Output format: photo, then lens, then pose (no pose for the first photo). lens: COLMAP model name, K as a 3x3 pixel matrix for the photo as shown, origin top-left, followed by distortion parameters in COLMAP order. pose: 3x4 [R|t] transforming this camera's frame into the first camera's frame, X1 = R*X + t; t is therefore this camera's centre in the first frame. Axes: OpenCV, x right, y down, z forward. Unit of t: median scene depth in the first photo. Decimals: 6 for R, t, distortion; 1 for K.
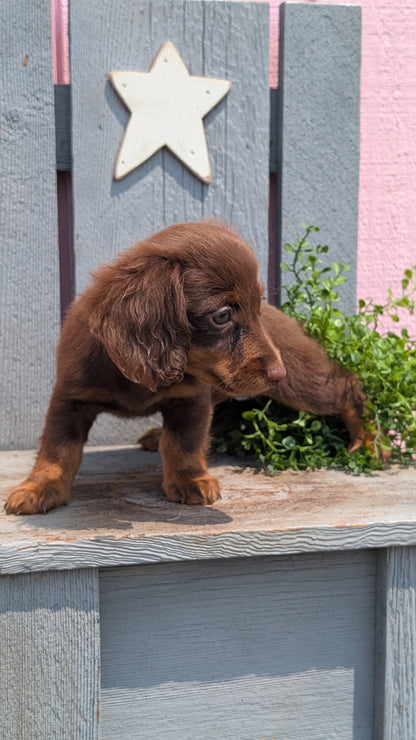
lens RADIAL K [[1176.4, 0, 192.5], [0, 1176.4, 382.0], [0, 0, 1]] dist [0.161520, -0.880473]
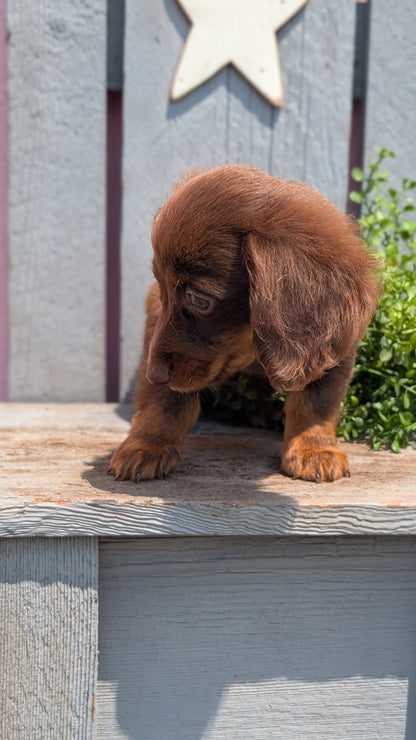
lens RADIAL K [[1183.1, 0, 188.5], [0, 1183.1, 362.1], [0, 0, 1]] dist [0.185439, -1.017147]
pose [[0.991854, 0.044133, -0.119488, 0.074933], [-0.044257, 0.999019, 0.001613, 0.025918], [0.119442, 0.003689, 0.992834, 0.152339]]
